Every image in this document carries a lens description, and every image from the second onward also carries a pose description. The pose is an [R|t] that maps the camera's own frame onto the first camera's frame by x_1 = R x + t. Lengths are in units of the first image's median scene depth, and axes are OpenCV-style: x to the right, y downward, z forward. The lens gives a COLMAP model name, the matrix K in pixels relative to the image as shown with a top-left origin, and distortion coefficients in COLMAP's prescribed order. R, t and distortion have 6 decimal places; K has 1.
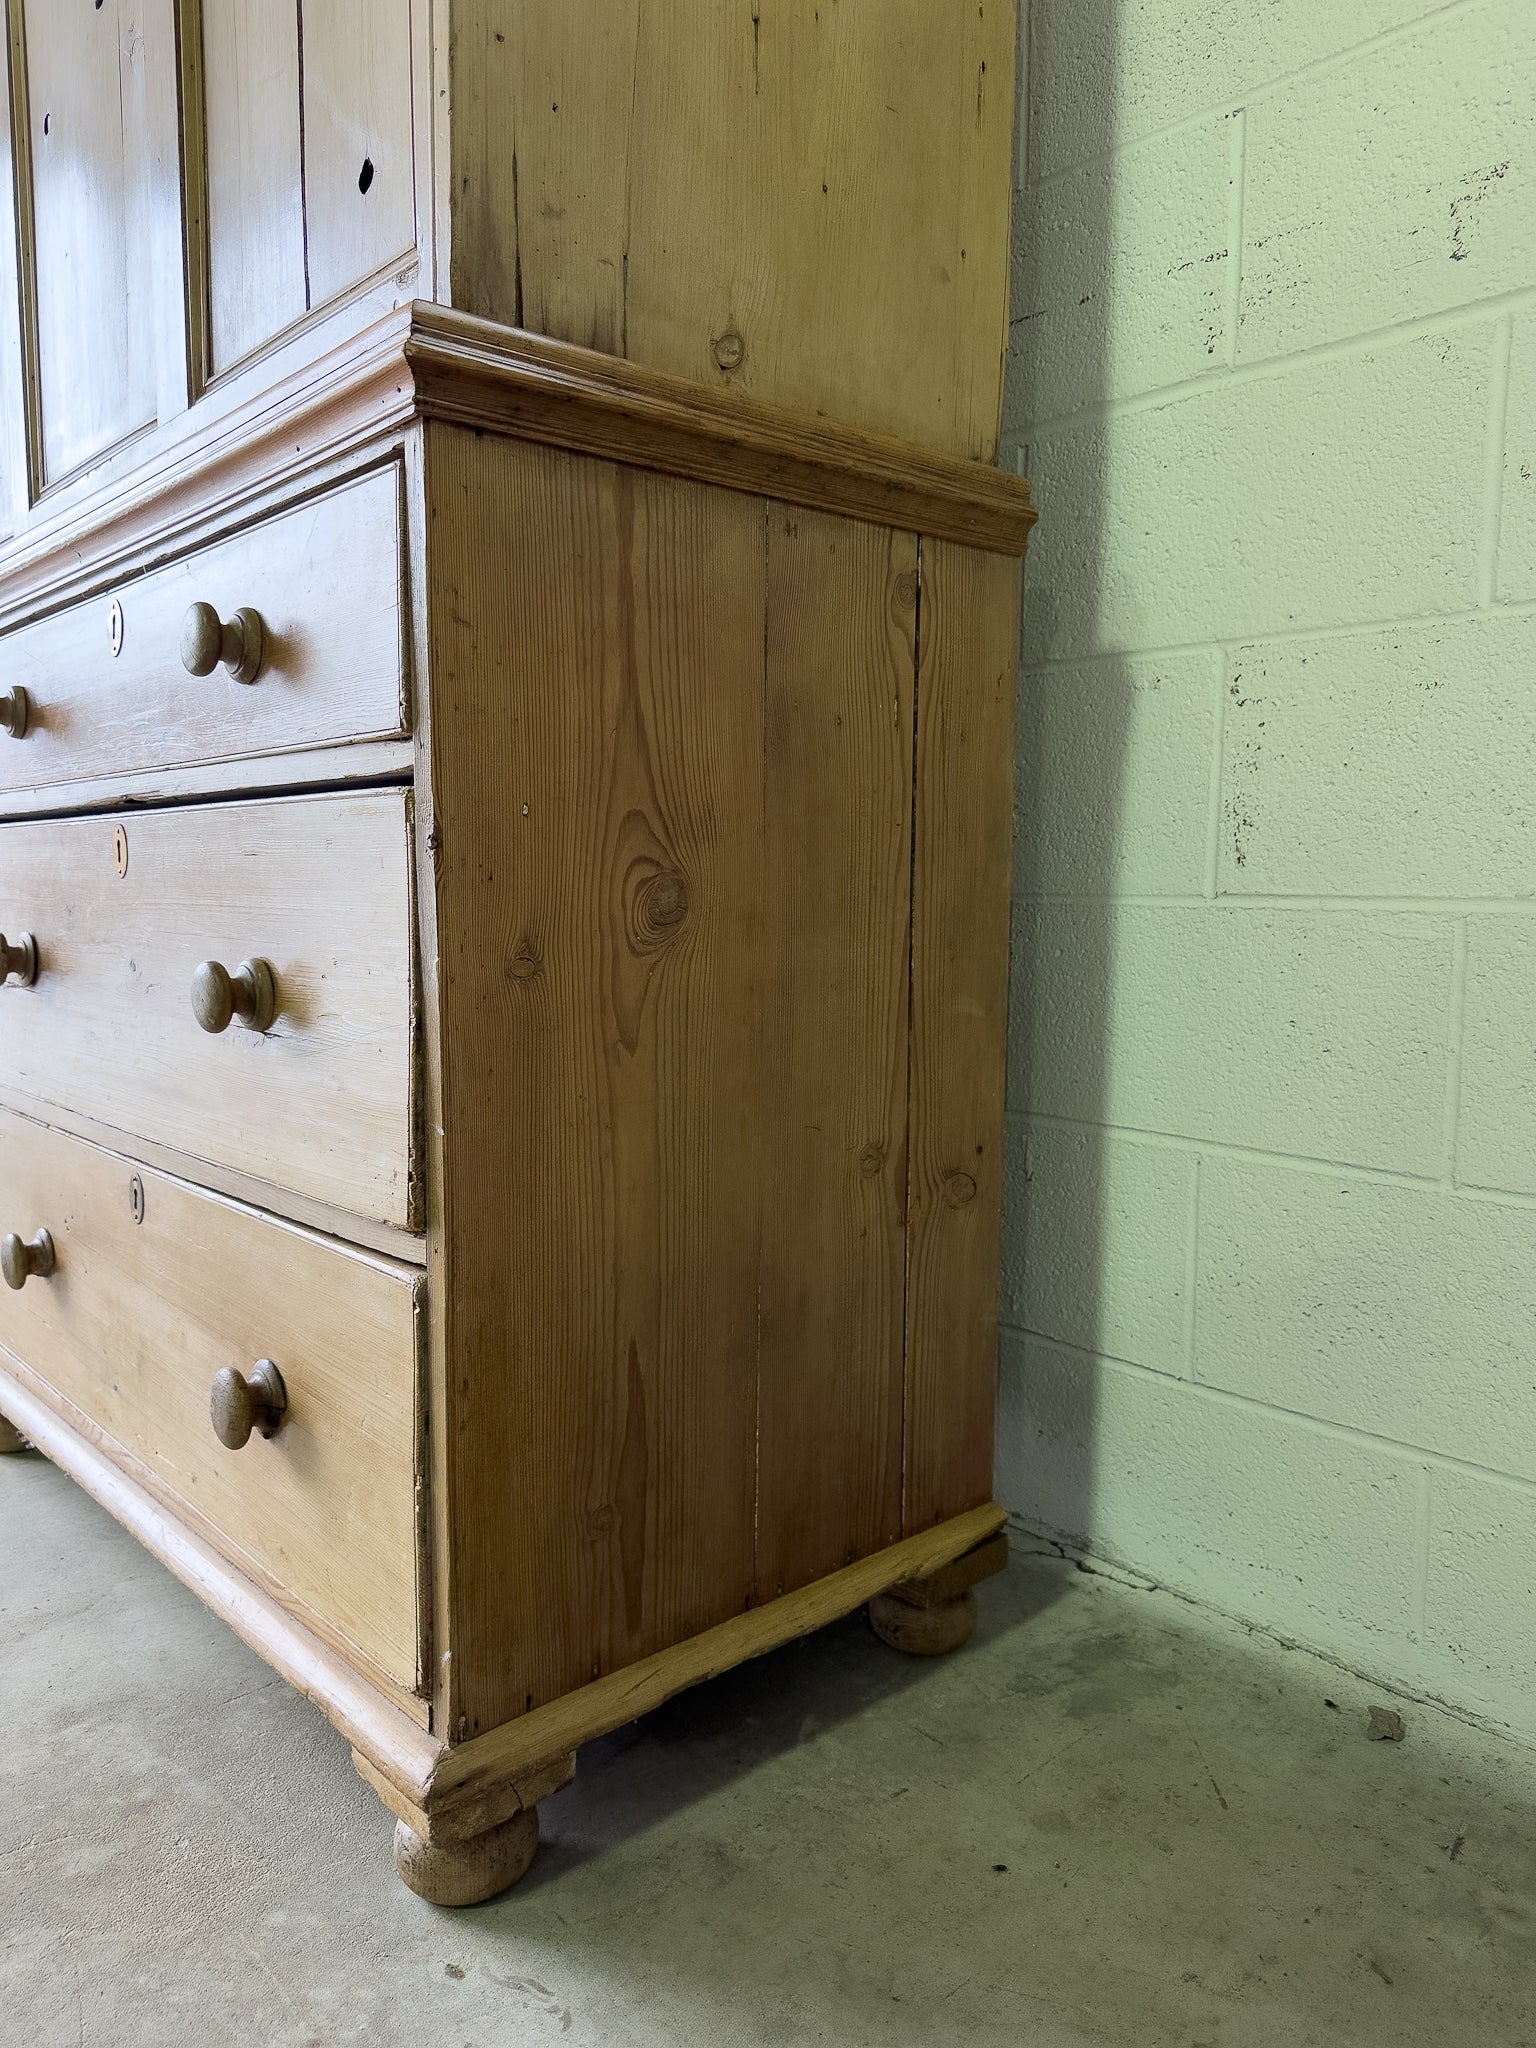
lens RADIAL K [[1472.9, 0, 765.2], [0, 1472.9, 1011.3], [0, 0, 1]] dist [-0.001219, -0.012319]
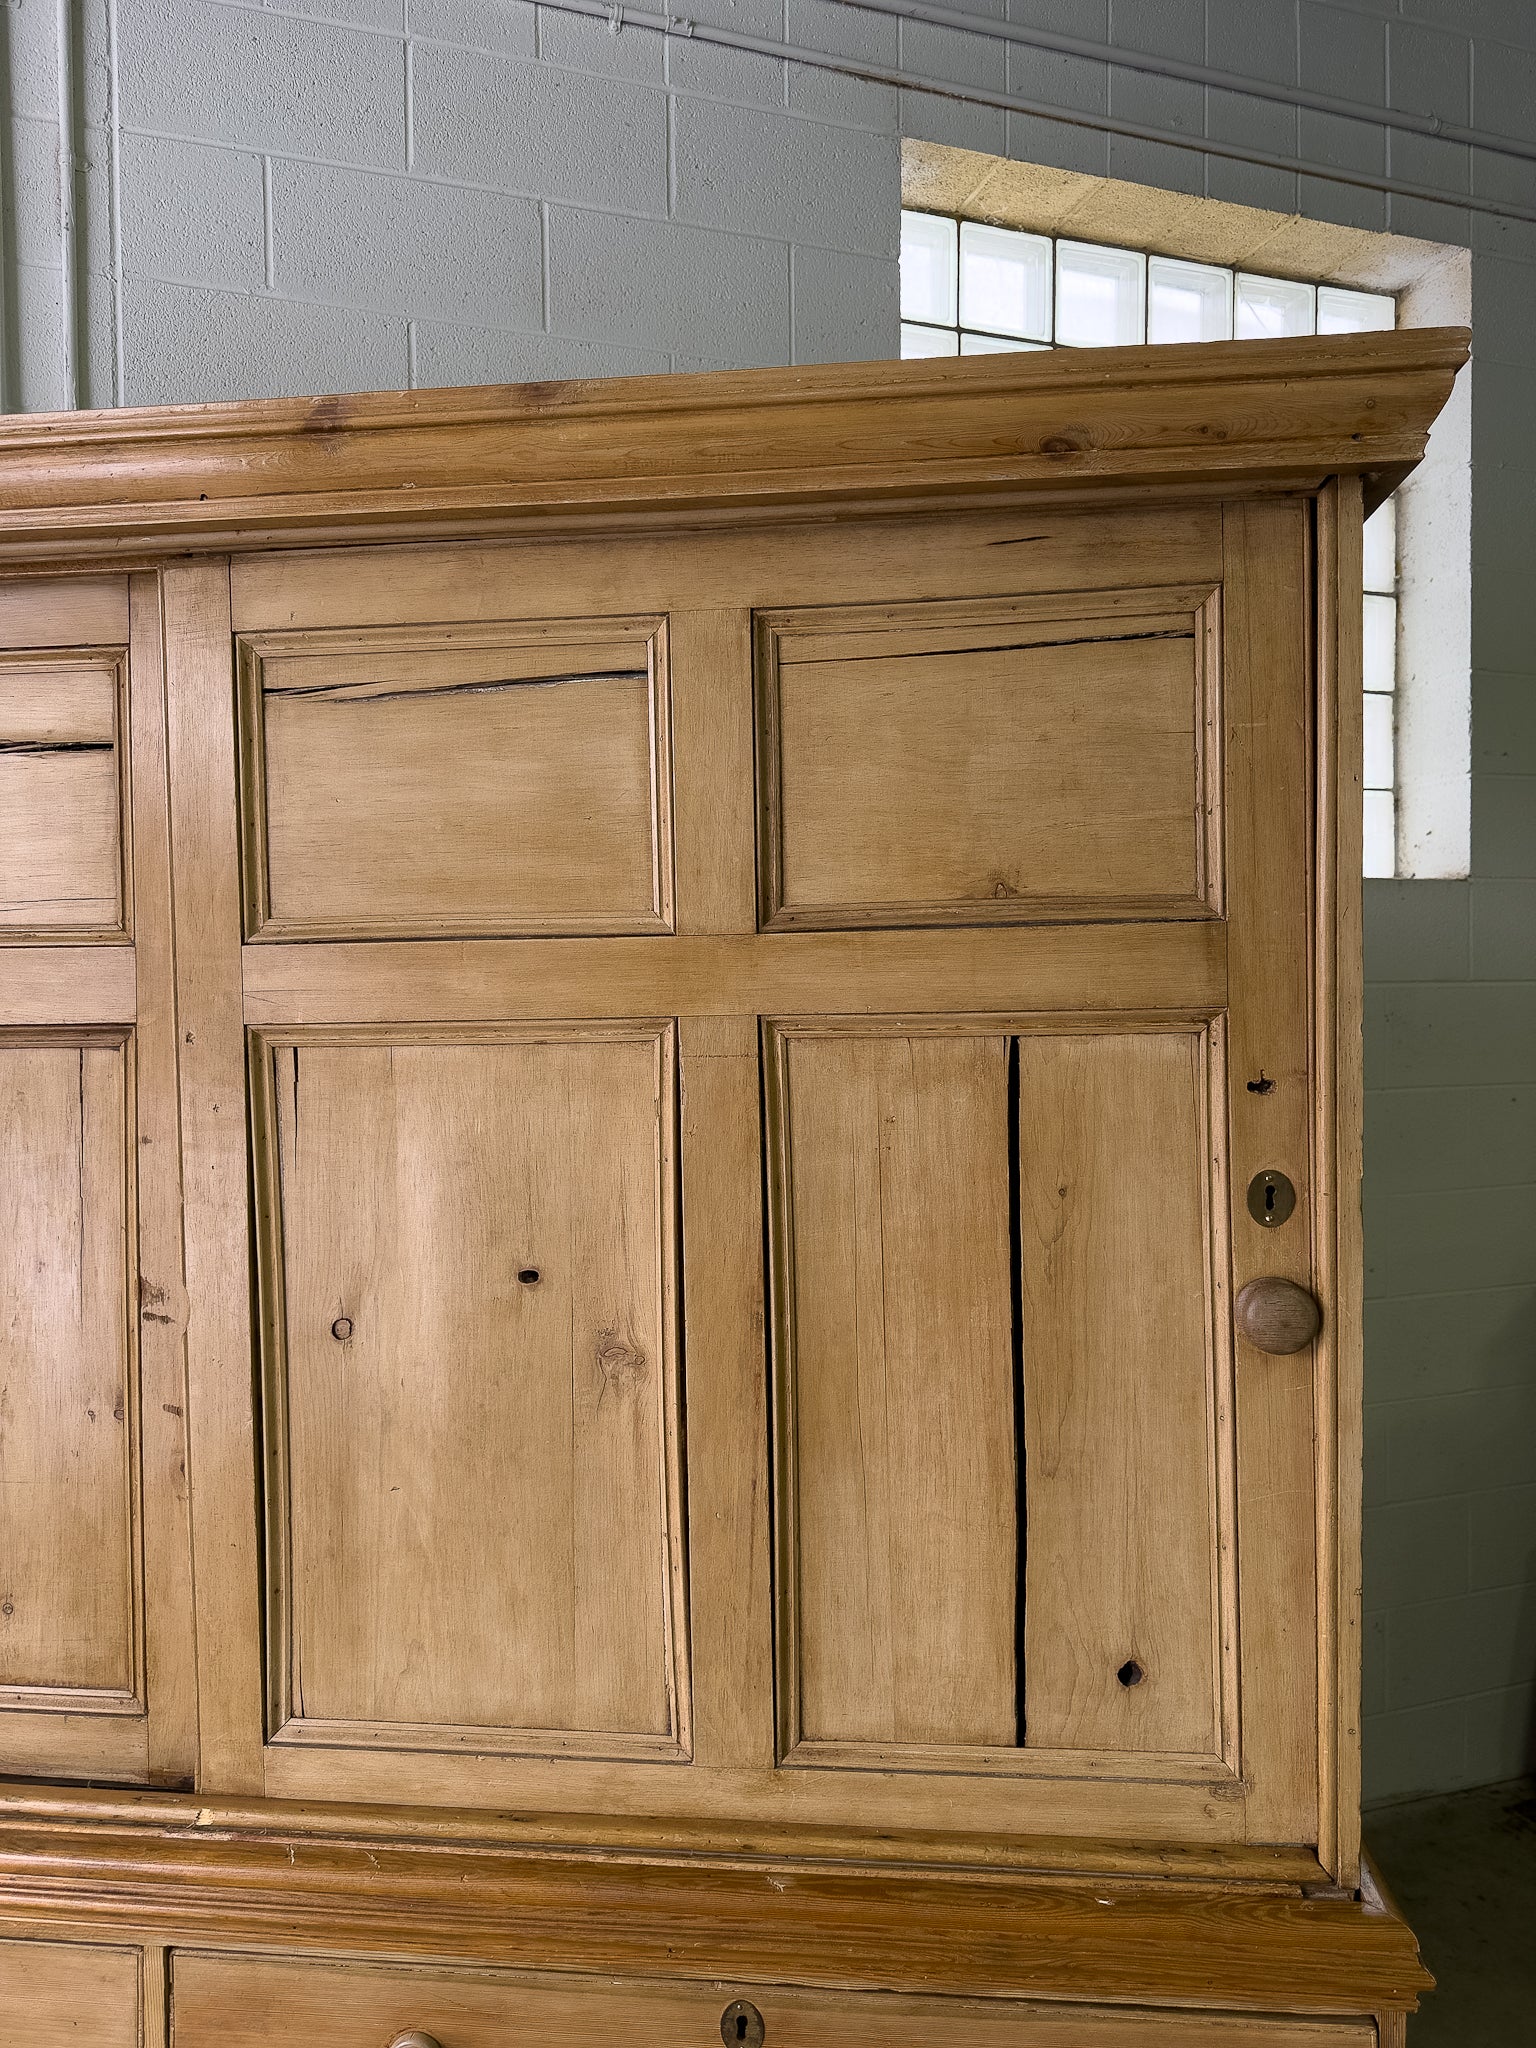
lens RADIAL K [[1456.7, 0, 772.3], [0, 1456.7, 1030.5], [0, 0, 1]] dist [0.027254, -0.032852]
pose [[0.742908, -0.019808, 0.669101, -1.158398], [0.077540, 0.995380, -0.056627, -0.945930], [-0.664888, 0.093951, 0.741011, 0.218548]]
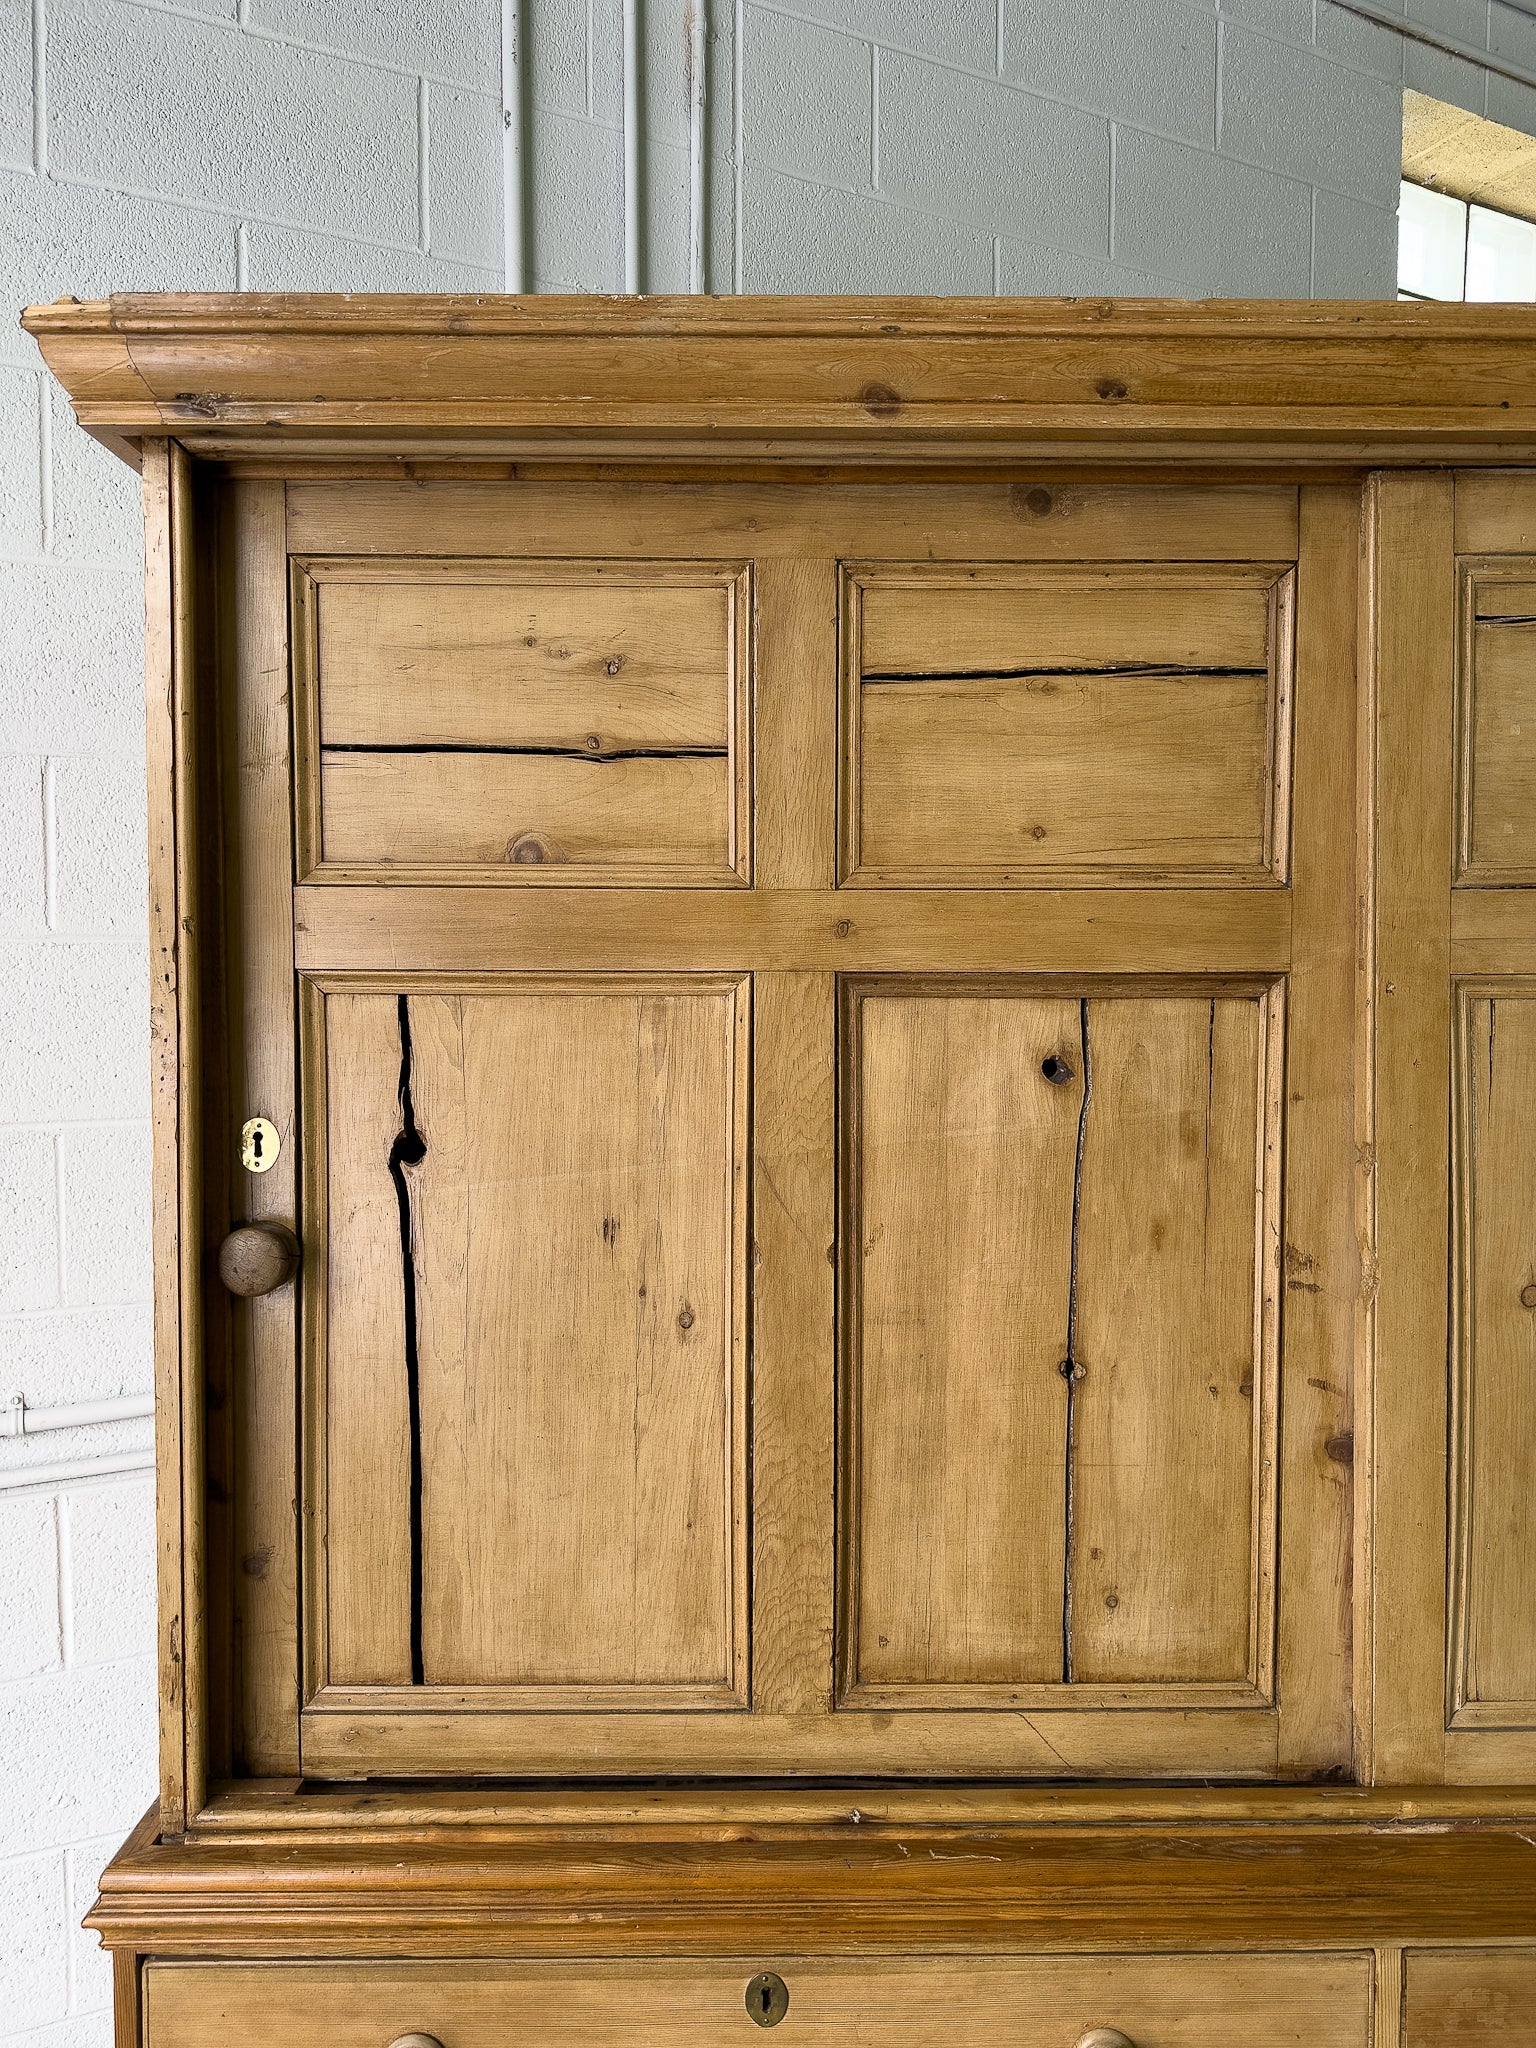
lens RADIAL K [[1460.1, 0, 770.8], [0, 1460.1, 1020.8], [0, 0, 1]] dist [0.032046, -0.042825]
pose [[0.650909, -0.027713, 0.758649, -1.845405], [0.074154, 0.996876, -0.027207, -1.021285], [-0.755525, 0.073966, 0.650931, 1.019181]]
